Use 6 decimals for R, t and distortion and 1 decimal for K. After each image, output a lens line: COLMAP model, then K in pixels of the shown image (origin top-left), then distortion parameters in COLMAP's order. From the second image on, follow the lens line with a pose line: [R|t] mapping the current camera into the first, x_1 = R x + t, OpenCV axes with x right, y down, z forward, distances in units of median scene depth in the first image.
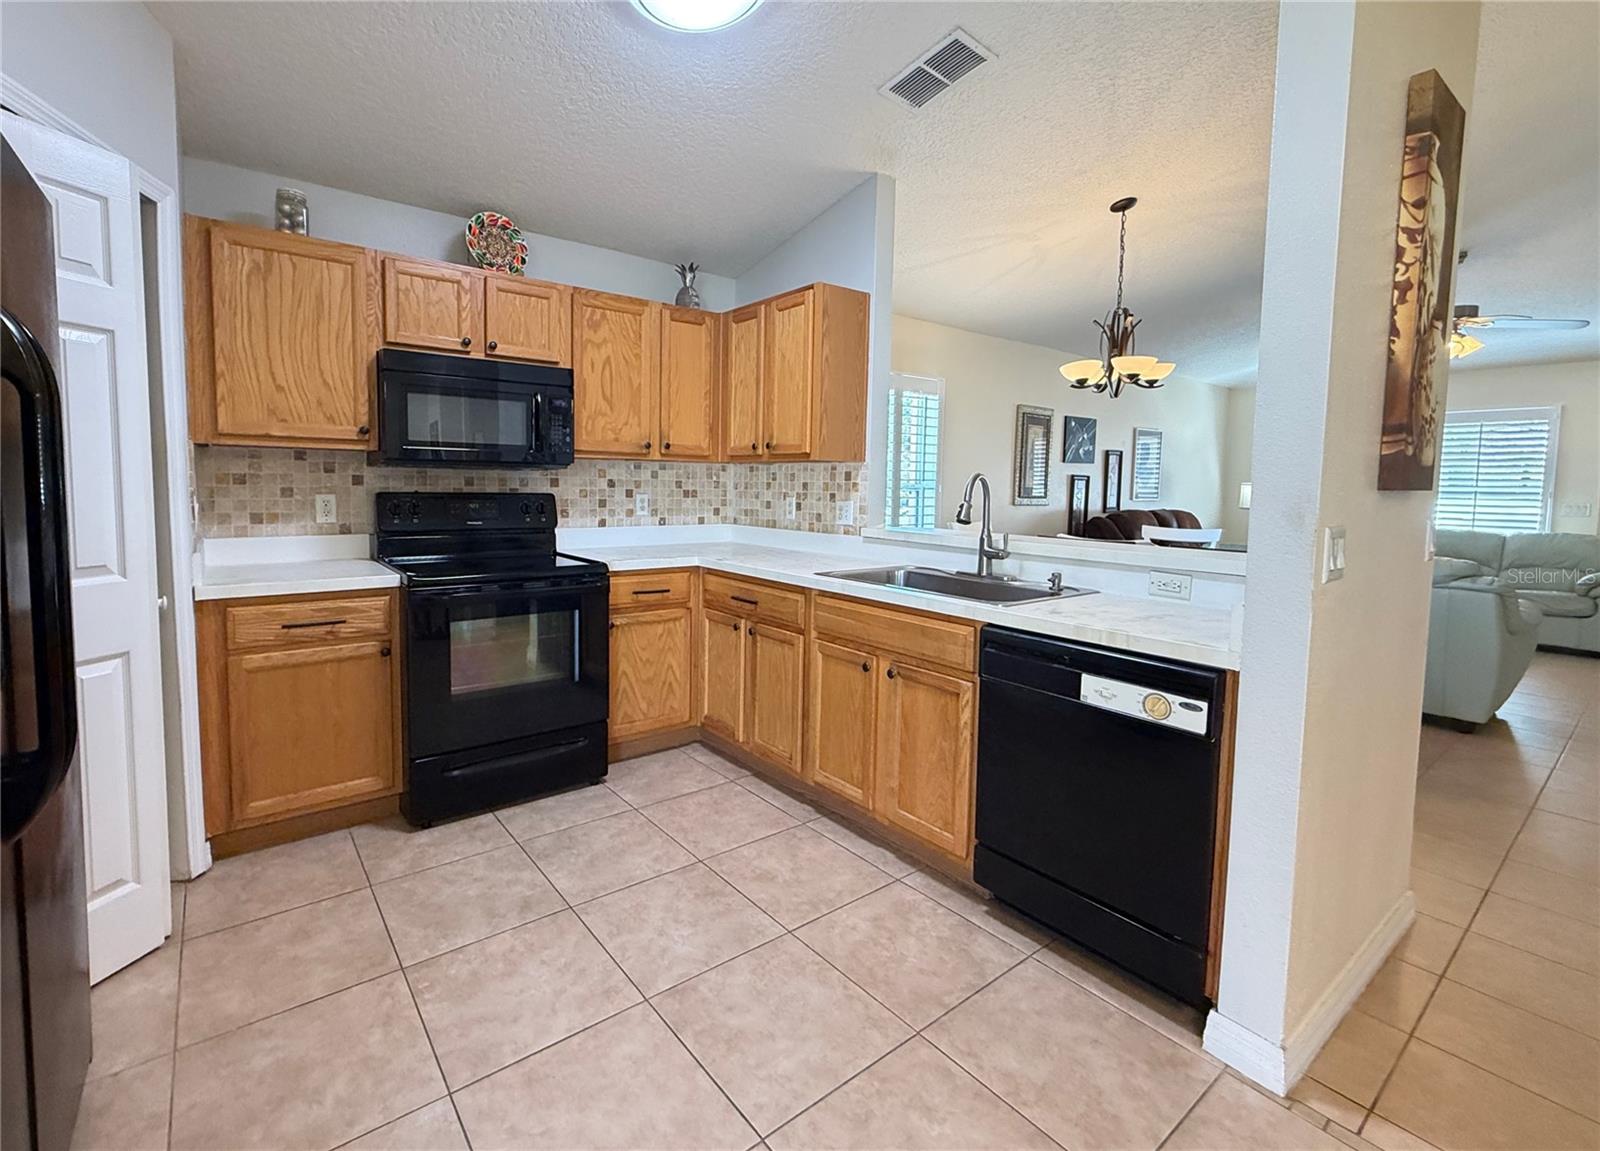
lens RADIAL K [[696.1, 0, 753.0], [0, 696.1, 530.7], [0, 0, 1]] dist [-0.003393, 0.003939]
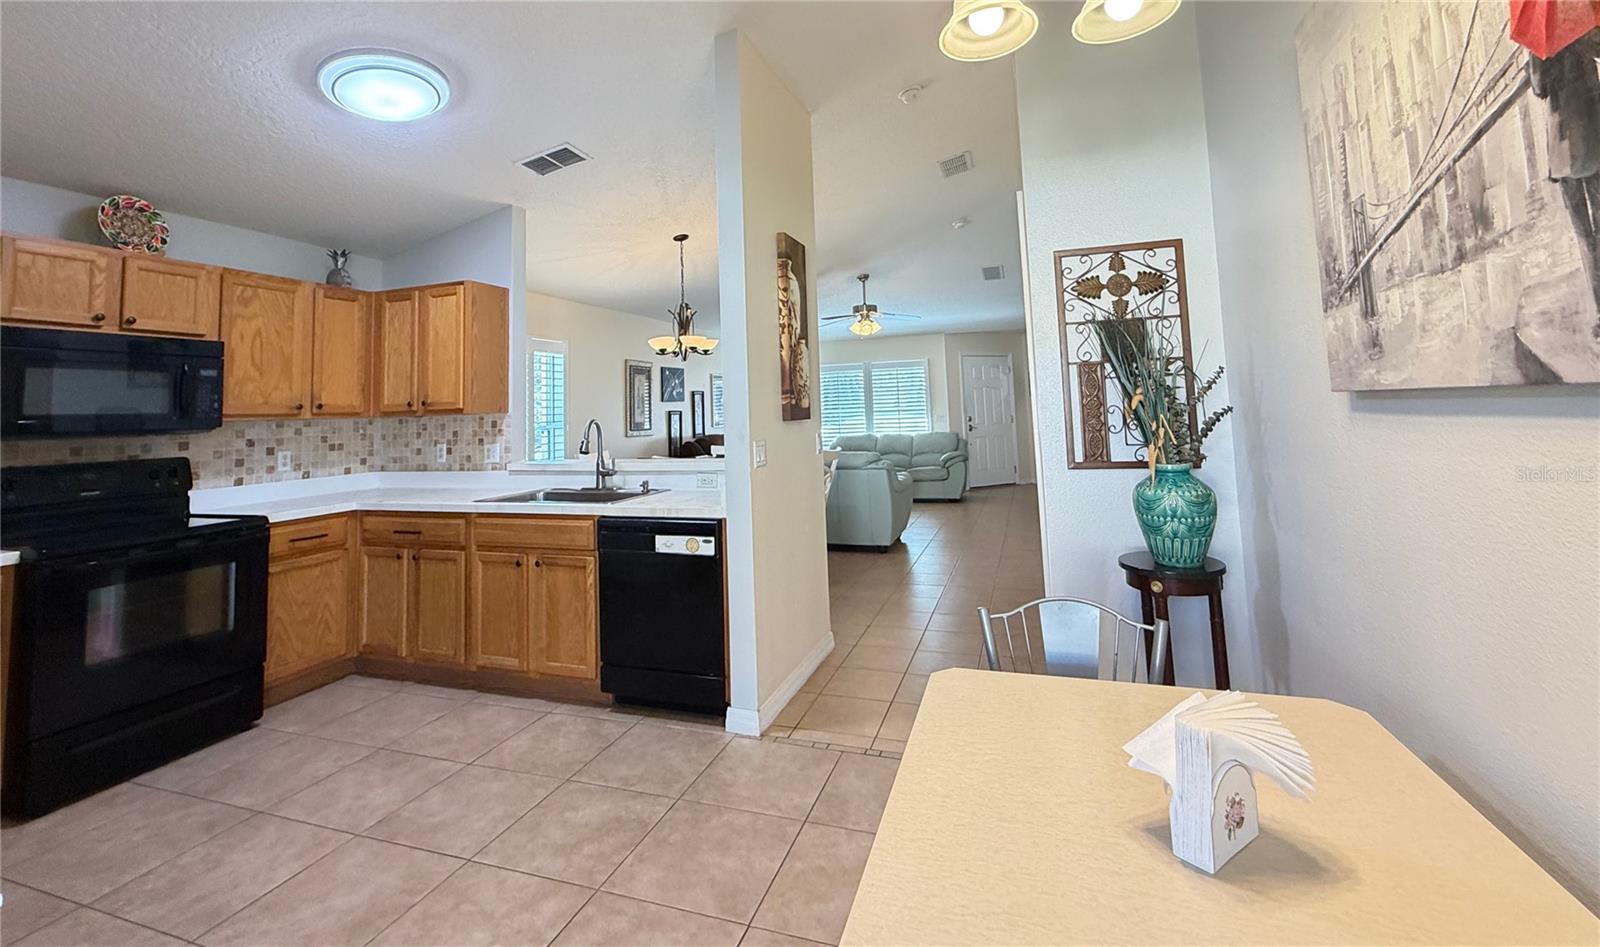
lens RADIAL K [[655.4, 0, 779.8], [0, 655.4, 359.3], [0, 0, 1]] dist [0.003428, 0.000196]
pose [[0.839147, -0.001178, 0.543903, -0.083900], [0.085673, 0.987800, -0.130040, 0.005875], [-0.537115, 0.155720, 0.829011, -0.321071]]
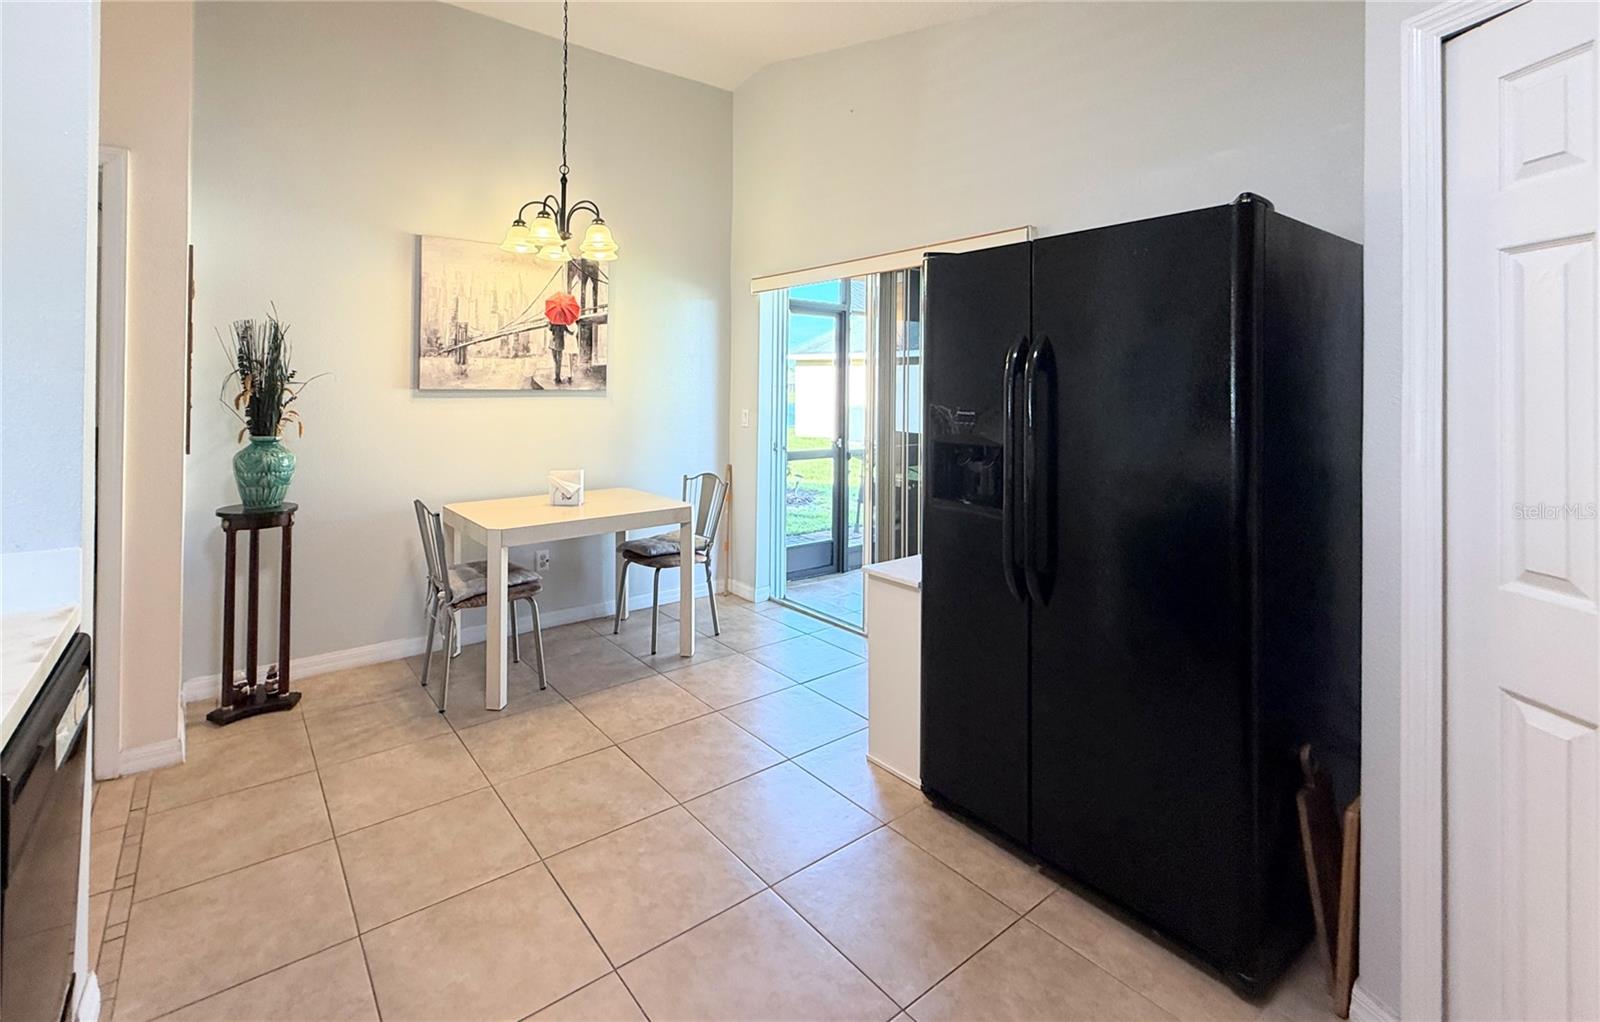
lens RADIAL K [[708.0, 0, 759.1], [0, 708.0, 390.5], [0, 0, 1]] dist [0.008016, 0.002196]
pose [[-0.999748, -0.022393, -0.001450, -0.087101], [-0.022438, 0.996658, 0.078551, -0.090676], [-0.000314, 0.078563, -0.996909, 0.883657]]
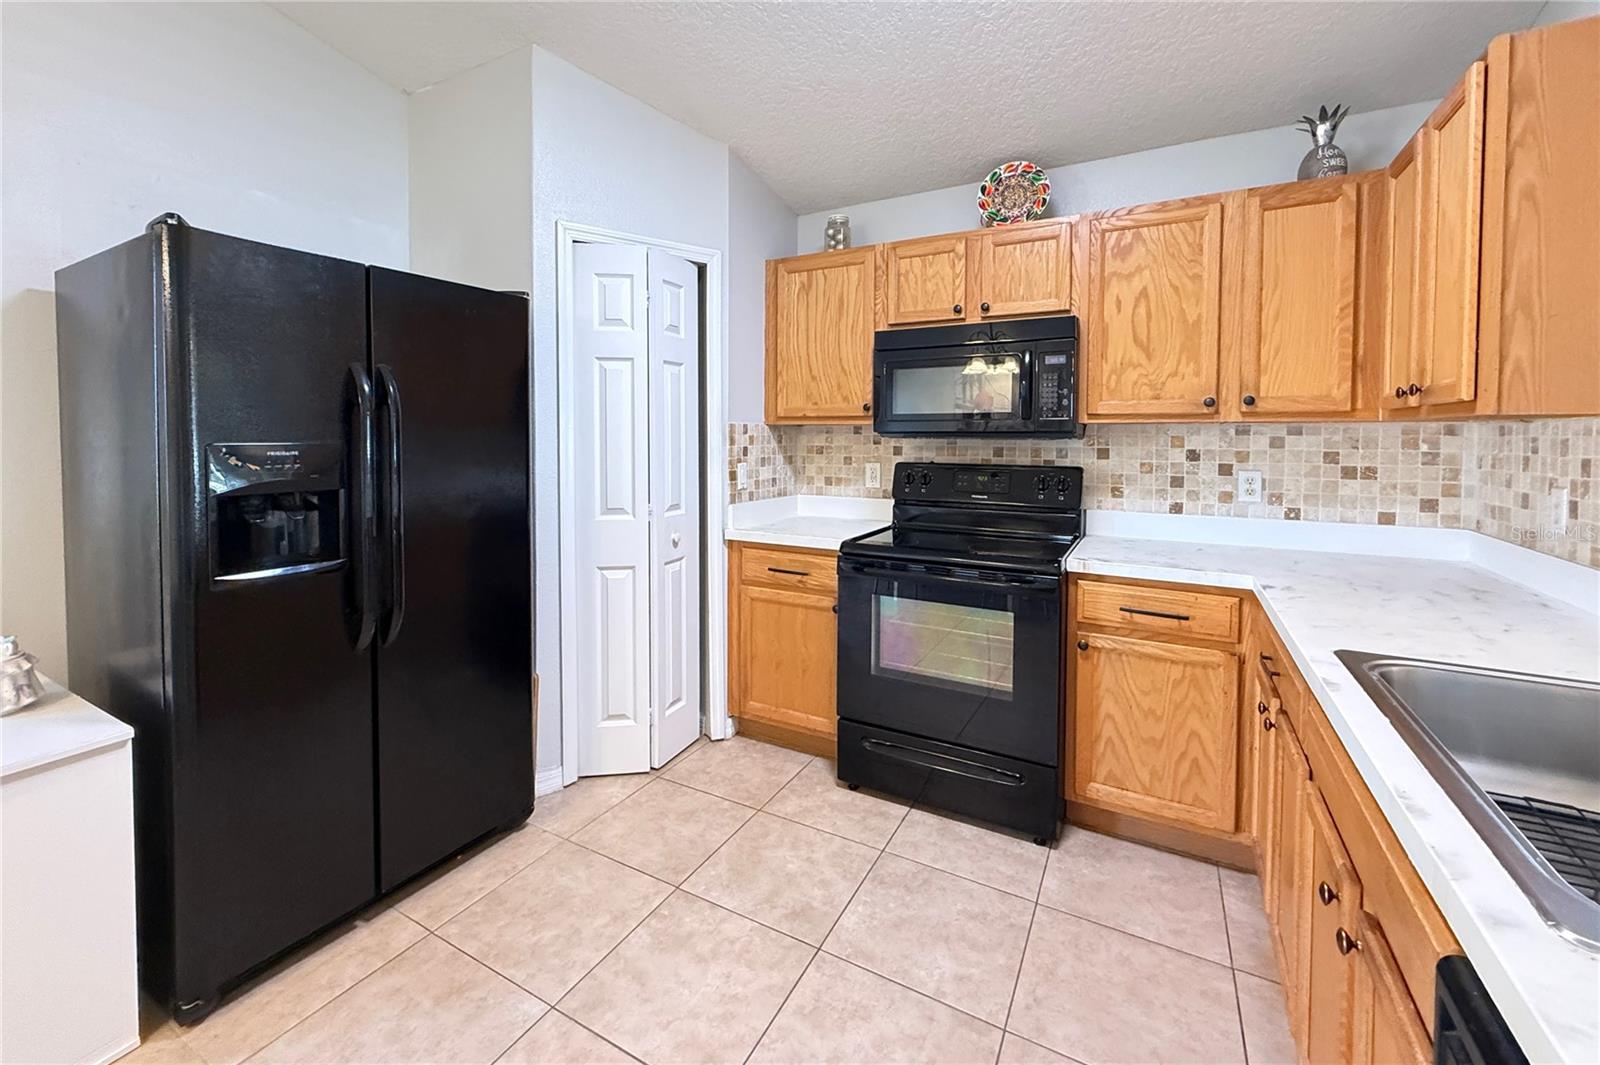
lens RADIAL K [[645.1, 0, 769.5], [0, 645.1, 459.5], [0, 0, 1]] dist [-0.007027, -0.000500]
pose [[0.401846, 0.017987, -0.915530, 0.277771], [-0.061748, 0.998064, -0.007494, -0.036539], [0.913623, 0.059544, 0.402179, 0.375850]]
